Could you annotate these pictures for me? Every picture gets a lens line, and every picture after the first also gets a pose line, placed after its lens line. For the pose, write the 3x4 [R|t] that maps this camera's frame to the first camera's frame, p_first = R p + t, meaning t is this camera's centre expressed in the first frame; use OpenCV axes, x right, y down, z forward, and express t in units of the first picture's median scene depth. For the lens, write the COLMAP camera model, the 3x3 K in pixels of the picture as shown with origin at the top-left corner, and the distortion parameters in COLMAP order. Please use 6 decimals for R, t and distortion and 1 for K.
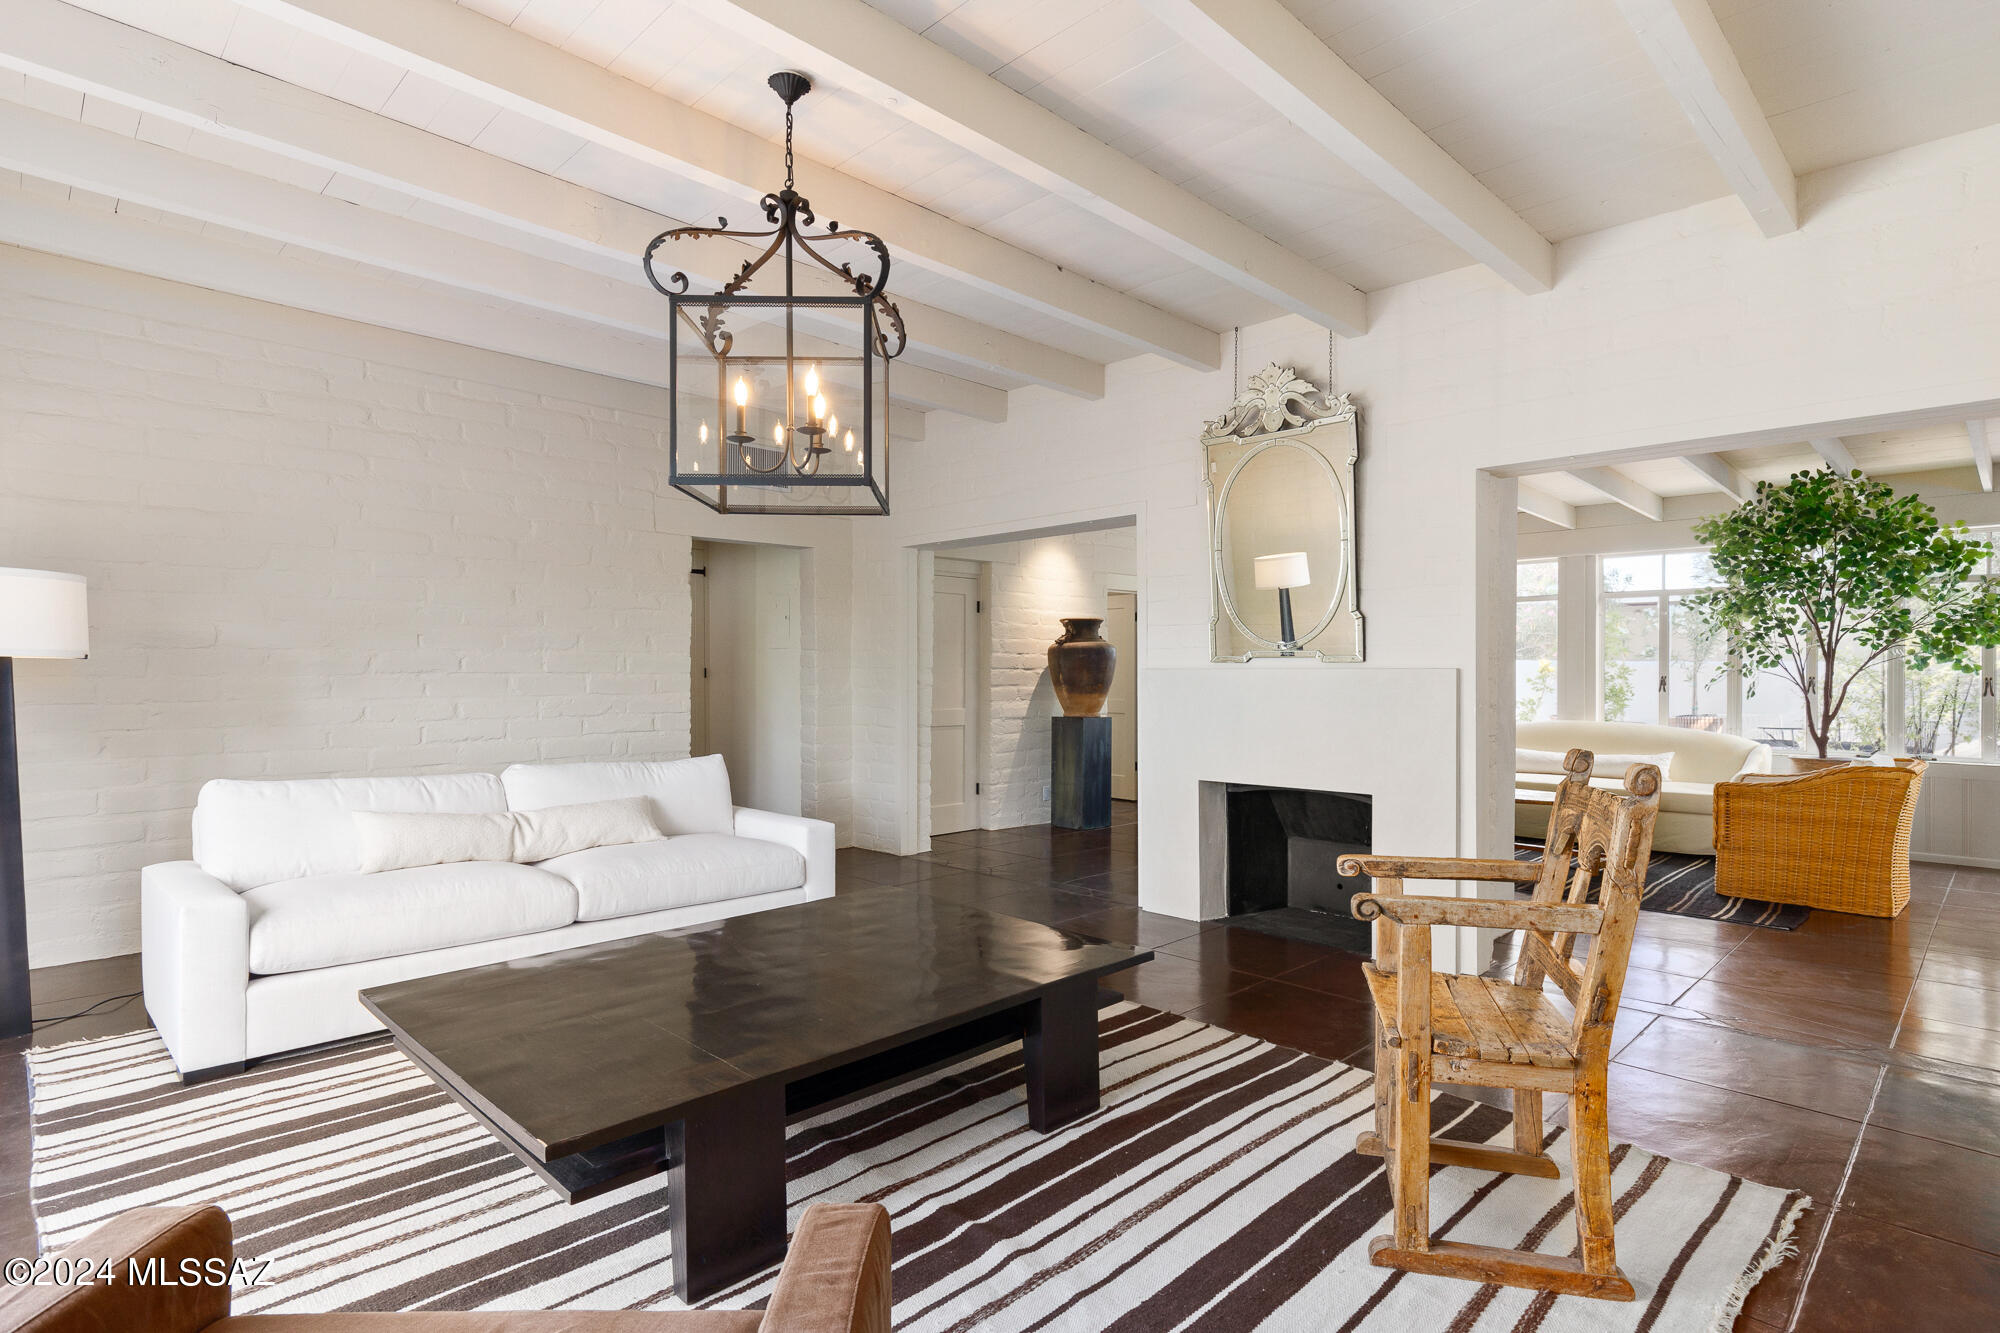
lens RADIAL K [[1029.1, 0, 1000.5], [0, 1029.1, 670.8], [0, 0, 1]] dist [-0.000317, -0.000205]
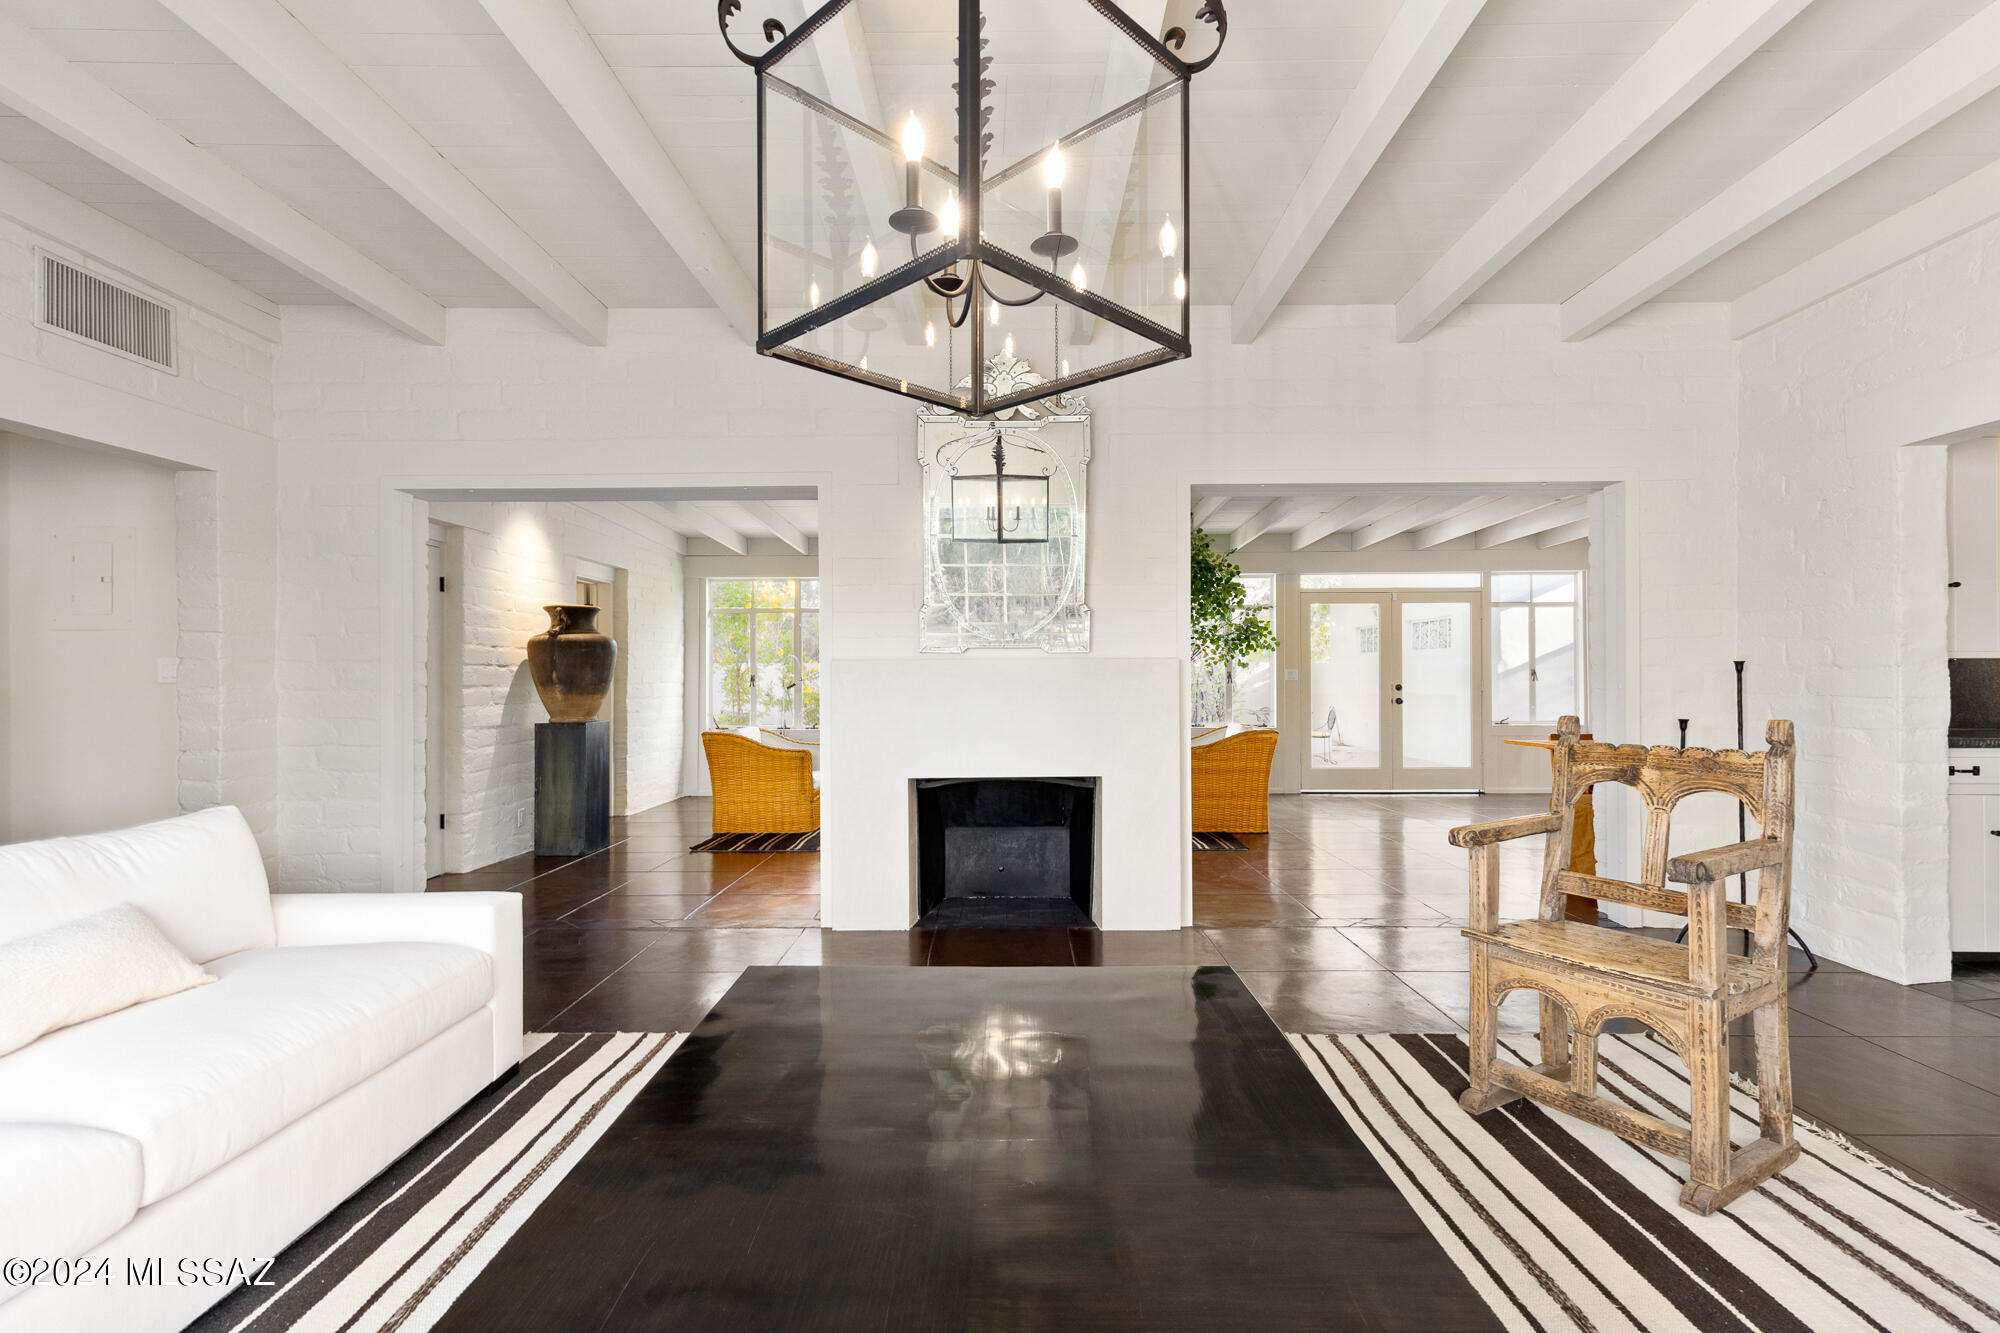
lens RADIAL K [[910.7, 0, 997.4], [0, 910.7, 670.7], [0, 0, 1]] dist [0.003262, -0.000358]
pose [[0.704864, -0.000775, 0.709342, -0.210923], [0.005603, 0.999974, -0.004475, 0.007715], [-0.709321, 0.007129, 0.704850, 0.225034]]
